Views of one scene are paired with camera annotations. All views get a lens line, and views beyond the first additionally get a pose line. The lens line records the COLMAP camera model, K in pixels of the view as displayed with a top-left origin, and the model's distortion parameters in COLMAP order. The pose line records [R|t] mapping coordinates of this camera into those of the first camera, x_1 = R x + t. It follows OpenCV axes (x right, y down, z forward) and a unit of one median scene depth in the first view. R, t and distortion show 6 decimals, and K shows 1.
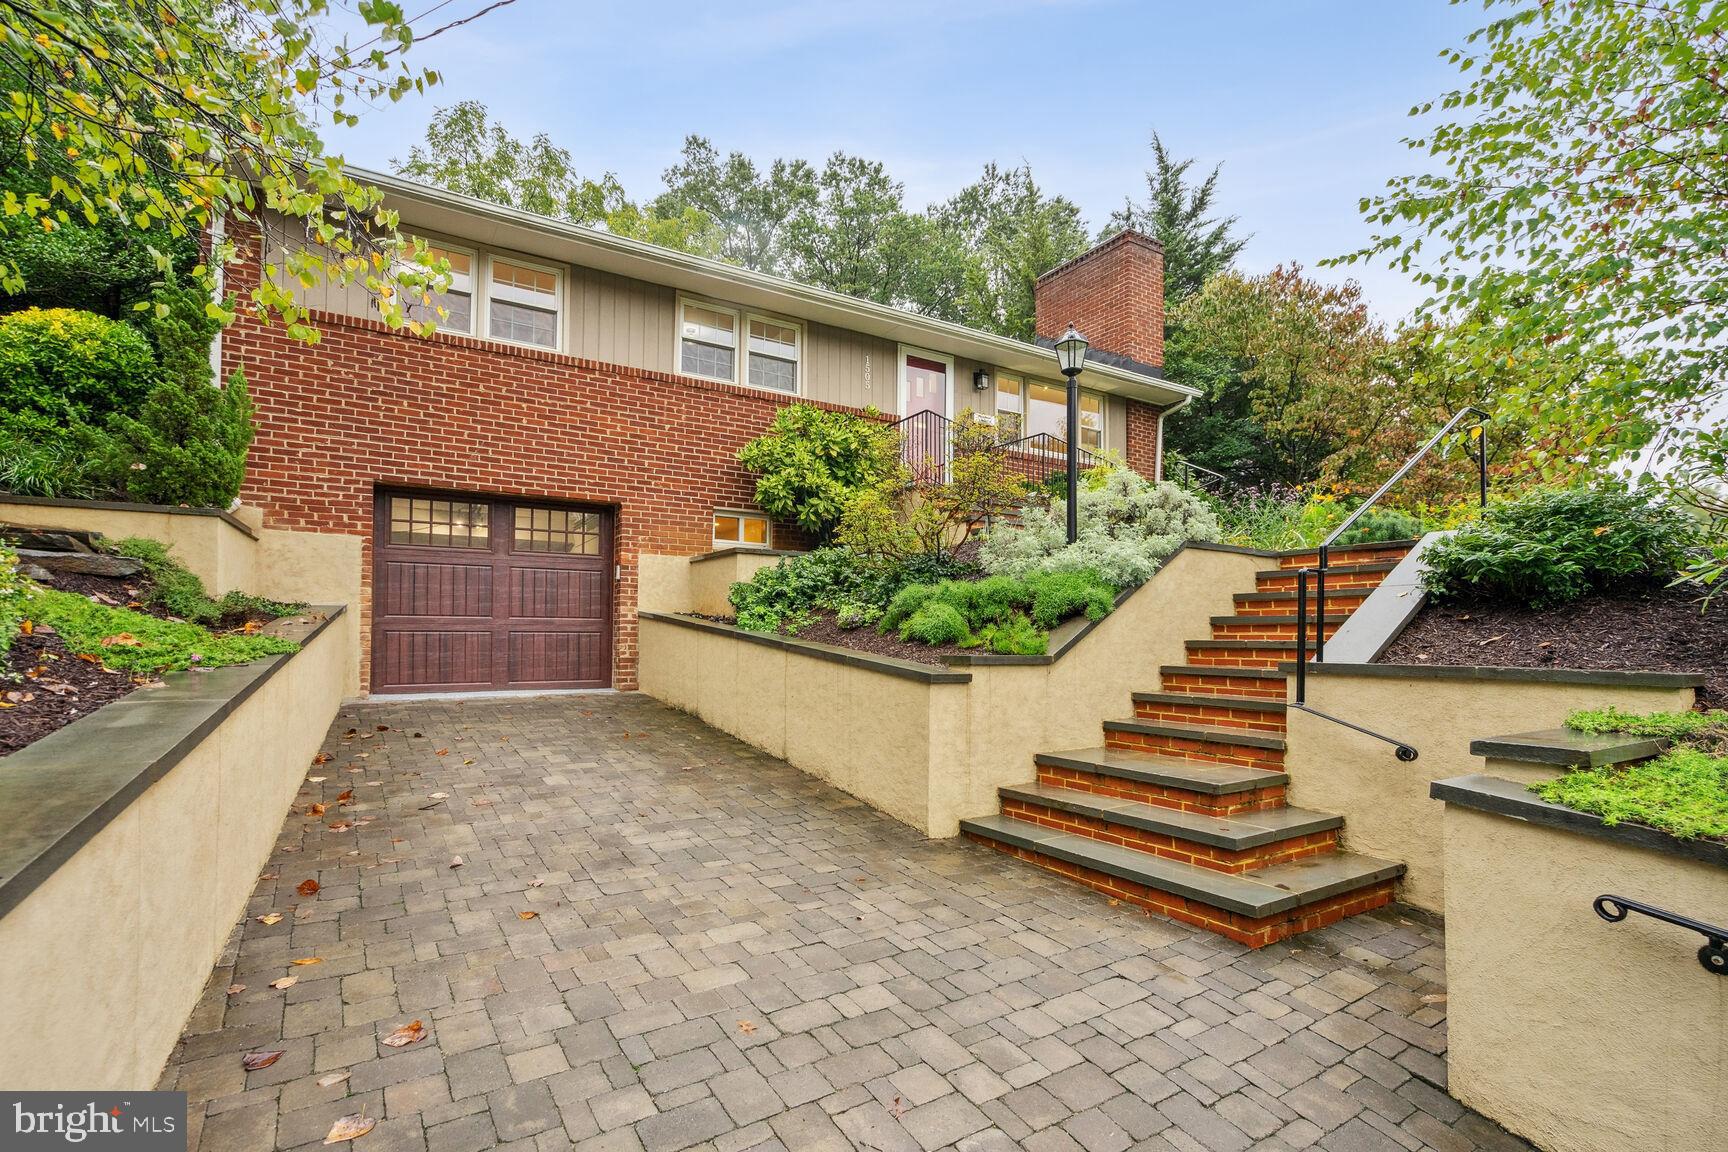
lens RADIAL K [[820.7, 0, 859.0], [0, 820.7, 634.9], [0, 0, 1]] dist [-0.000824, 0.000560]
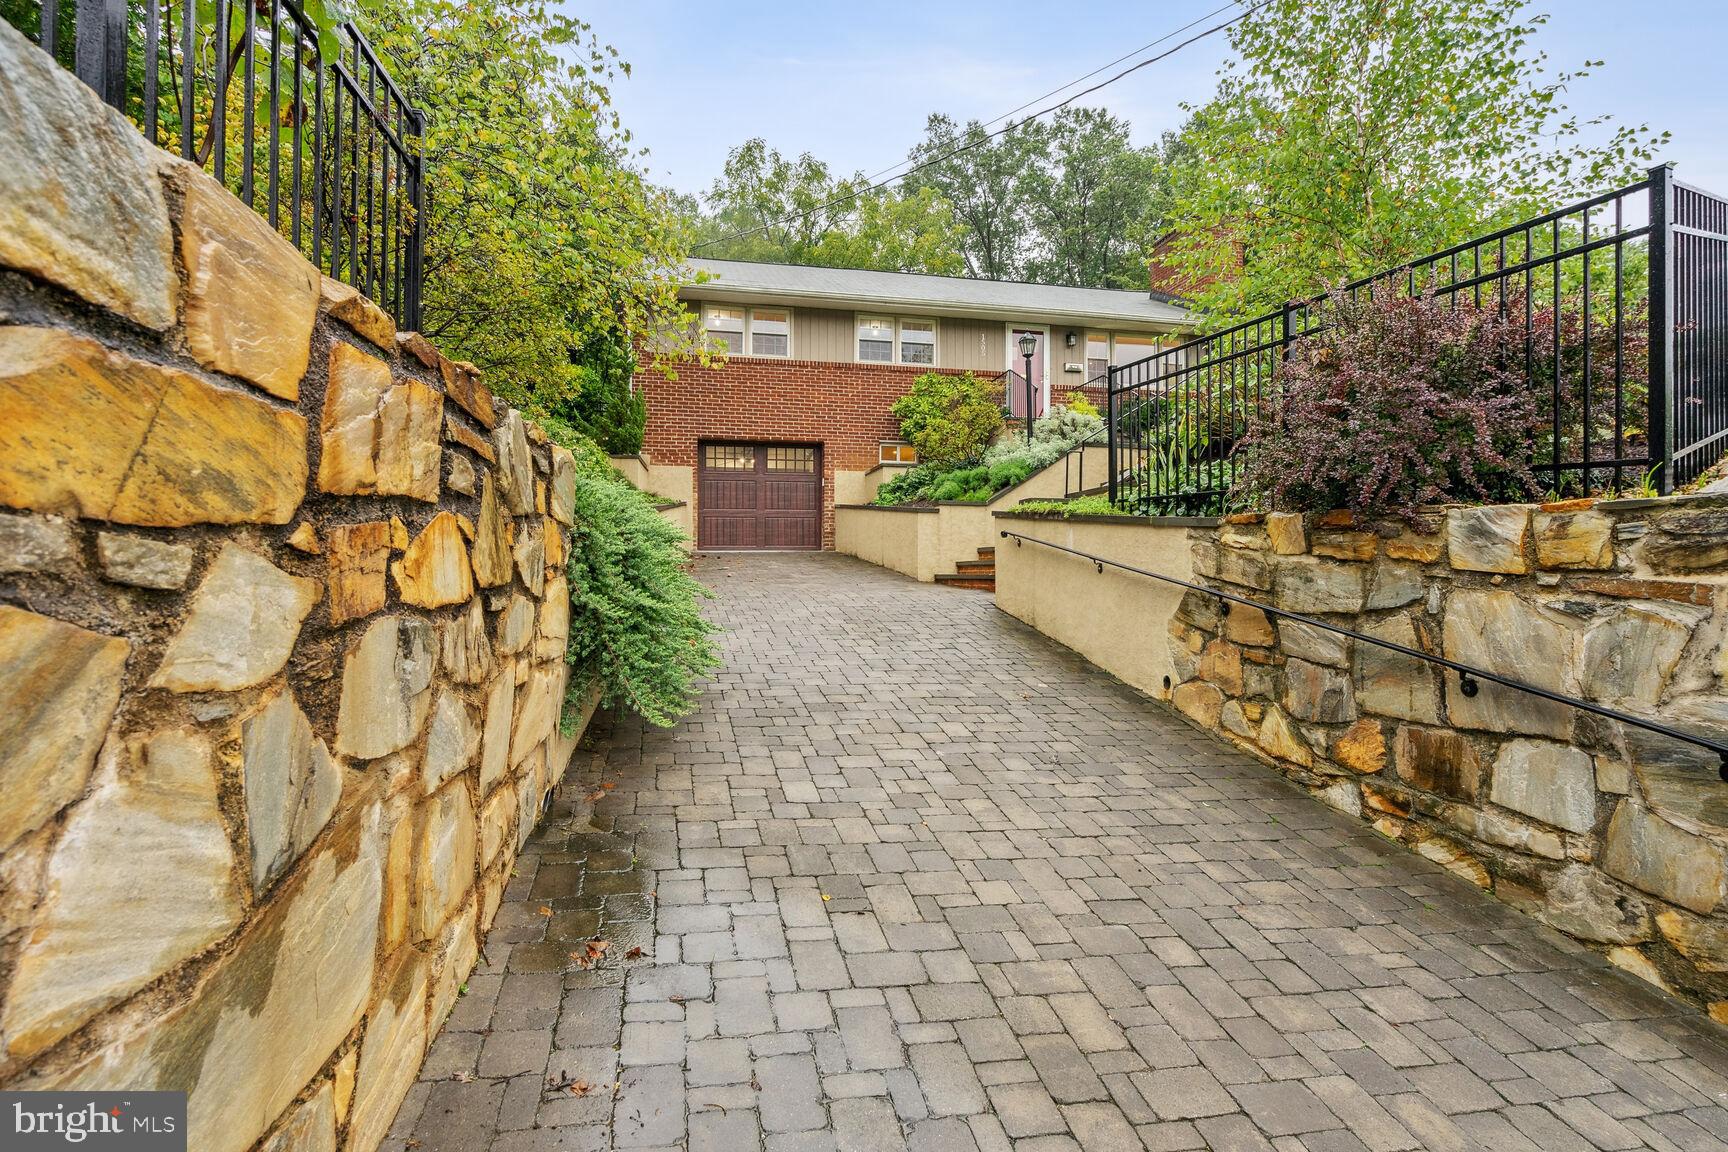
lens RADIAL K [[816.8, 0, 864.0], [0, 816.8, 576.0], [0, 0, 1]] dist [0.000837, 0.000169]
pose [[0.947150, -0.009784, -0.320641, 0.323082], [0.013293, 0.999873, 0.008757, 0.103295], [0.320515, -0.012556, 0.947160, -0.576215]]
